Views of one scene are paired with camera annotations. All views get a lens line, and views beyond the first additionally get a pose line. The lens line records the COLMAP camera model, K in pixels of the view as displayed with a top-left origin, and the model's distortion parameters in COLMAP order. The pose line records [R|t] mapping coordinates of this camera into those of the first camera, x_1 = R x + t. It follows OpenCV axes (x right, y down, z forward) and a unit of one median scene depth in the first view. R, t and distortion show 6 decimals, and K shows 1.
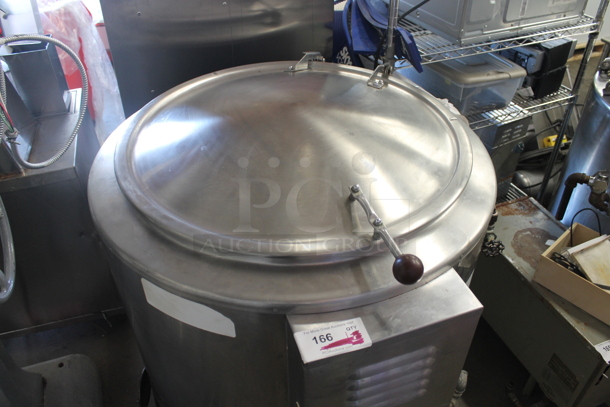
lens RADIAL K [[520.5, 0, 308.8], [0, 520.5, 203.4], [0, 0, 1]] dist [-0.155525, 0.143477]
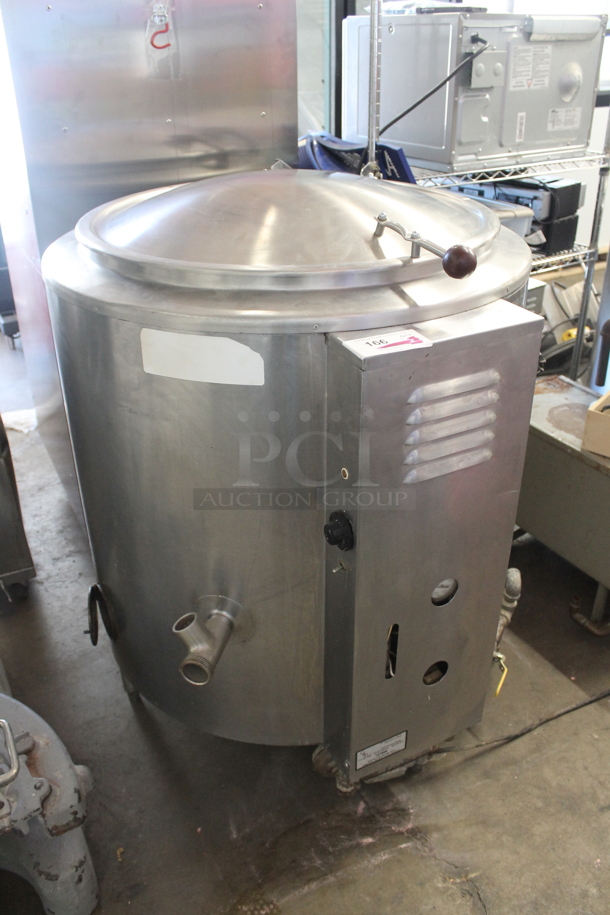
lens RADIAL K [[780.7, 0, 305.0], [0, 780.7, 457.5], [0, 0, 1]] dist [-0.155525, 0.143477]
pose [[0.989255, -0.084205, 0.119519, -0.117390], [0.100598, 0.985237, -0.138520, 0.275159], [-0.106091, 0.149055, 0.983121, -0.110013]]
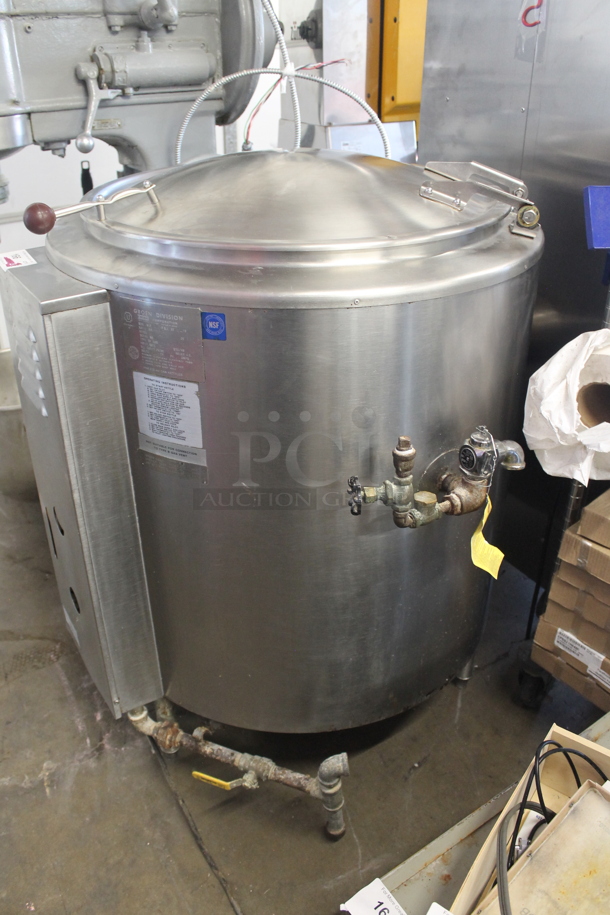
lens RADIAL K [[780.7, 0, 305.0], [0, 780.7, 457.5], [0, 0, 1]] dist [-0.155525, 0.143477]
pose [[0.214938, 0.483289, -0.848665, 0.786713], [-0.592557, 0.755285, 0.280038, -0.114548], [0.776324, 0.442692, 0.448716, 0.421652]]
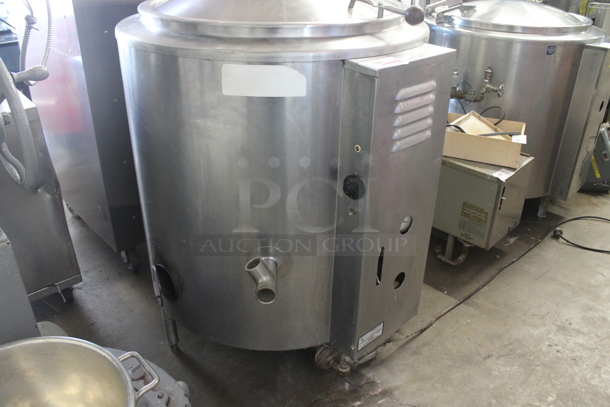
lens RADIAL K [[520.5, 0, 308.8], [0, 520.5, 203.4], [0, 0, 1]] dist [-0.155525, 0.143477]
pose [[0.913979, -0.186107, 0.360564, -0.326100], [0.241540, 0.963562, -0.114923, 0.335045], [-0.326038, 0.192128, 0.925627, -0.082266]]
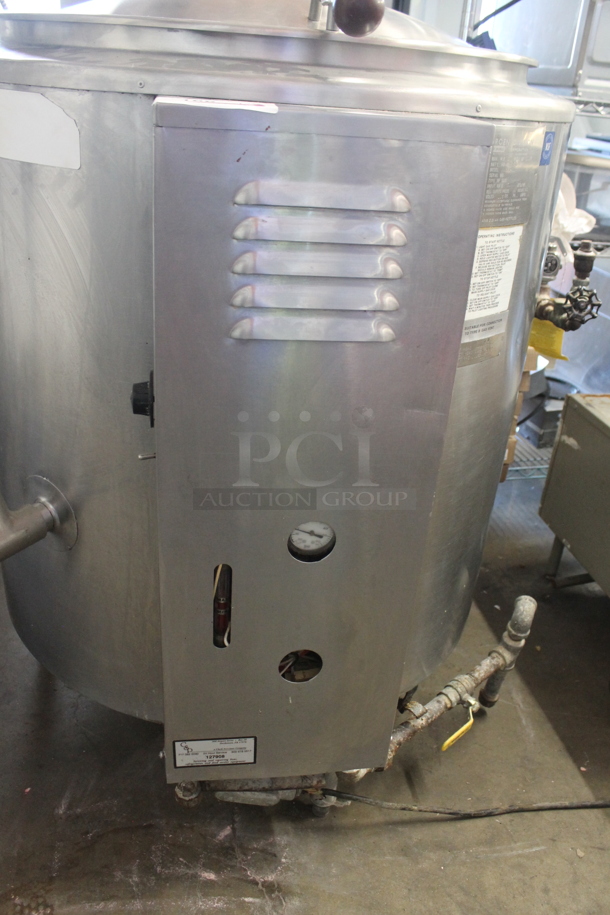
lens RADIAL K [[780.7, 0, 305.0], [0, 780.7, 457.5], [0, 0, 1]] dist [-0.155525, 0.143477]
pose [[0.981281, 0.144002, -0.127868, 0.138586], [-0.165682, 0.969727, -0.179387, 0.349525], [0.098165, 0.197215, 0.975433, 0.109017]]
